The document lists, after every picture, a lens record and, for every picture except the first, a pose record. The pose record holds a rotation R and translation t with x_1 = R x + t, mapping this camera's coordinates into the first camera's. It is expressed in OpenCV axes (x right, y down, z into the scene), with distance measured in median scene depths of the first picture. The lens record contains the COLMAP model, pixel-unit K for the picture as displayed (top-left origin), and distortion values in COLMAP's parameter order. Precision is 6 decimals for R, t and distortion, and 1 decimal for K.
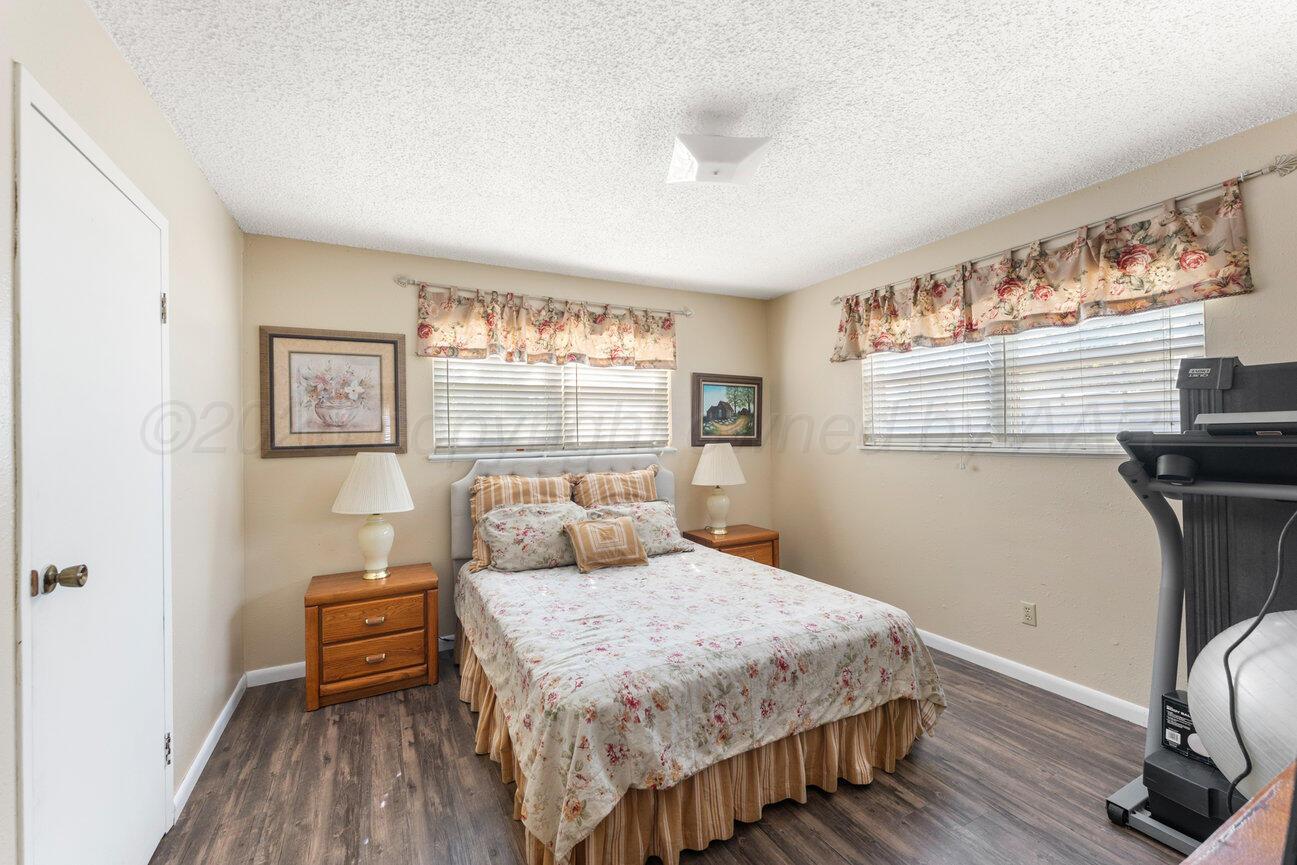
lens RADIAL K [[535.0, 0, 653.5], [0, 535.0, 429.6], [0, 0, 1]] dist [0.003159, -0.000953]
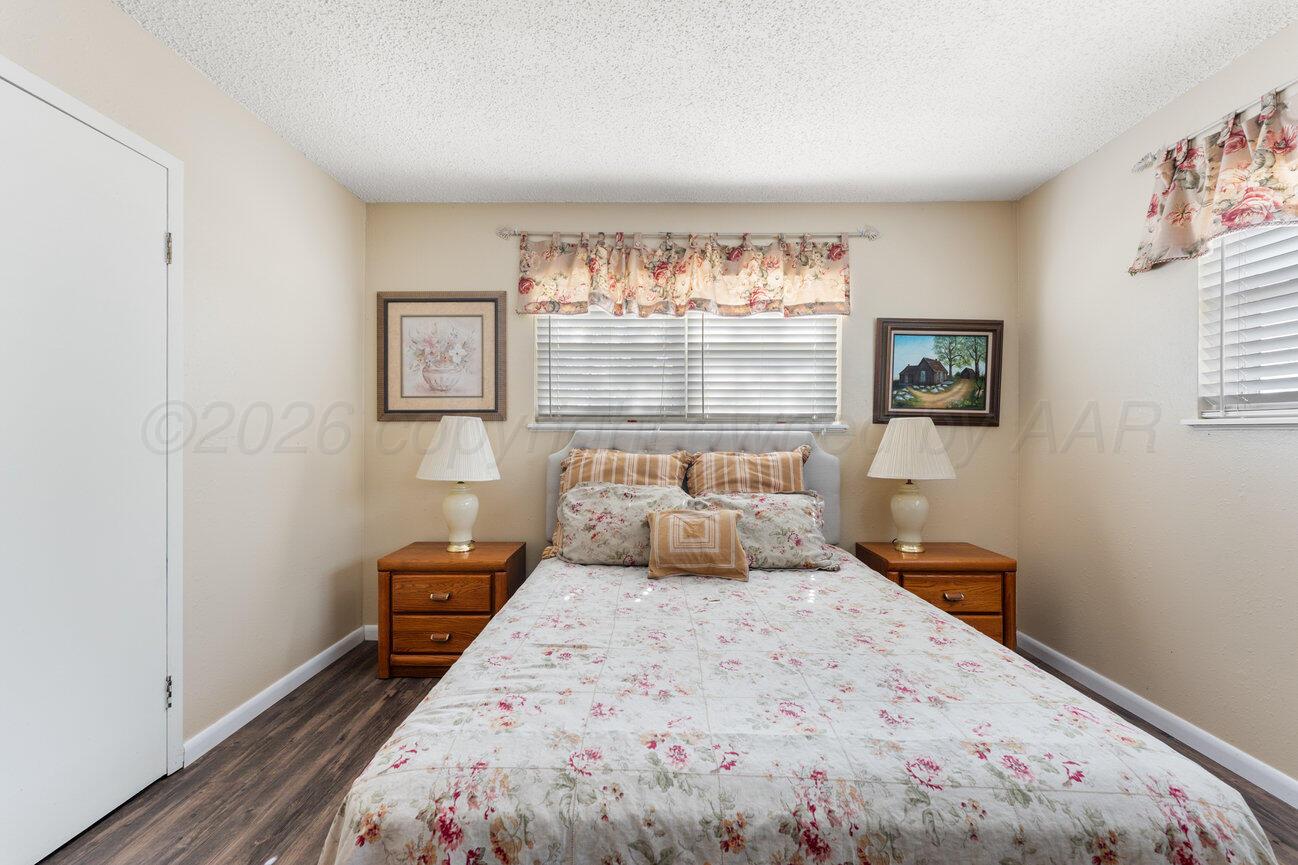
lens RADIAL K [[535.4, 0, 644.5], [0, 535.4, 434.2], [0, 0, 1]] dist [0.003159, -0.000953]
pose [[0.878162, 0.019088, -0.477982, 0.200146], [-0.013052, 0.999788, 0.015946, 0.053180], [0.478185, -0.007764, 0.878225, 0.326888]]
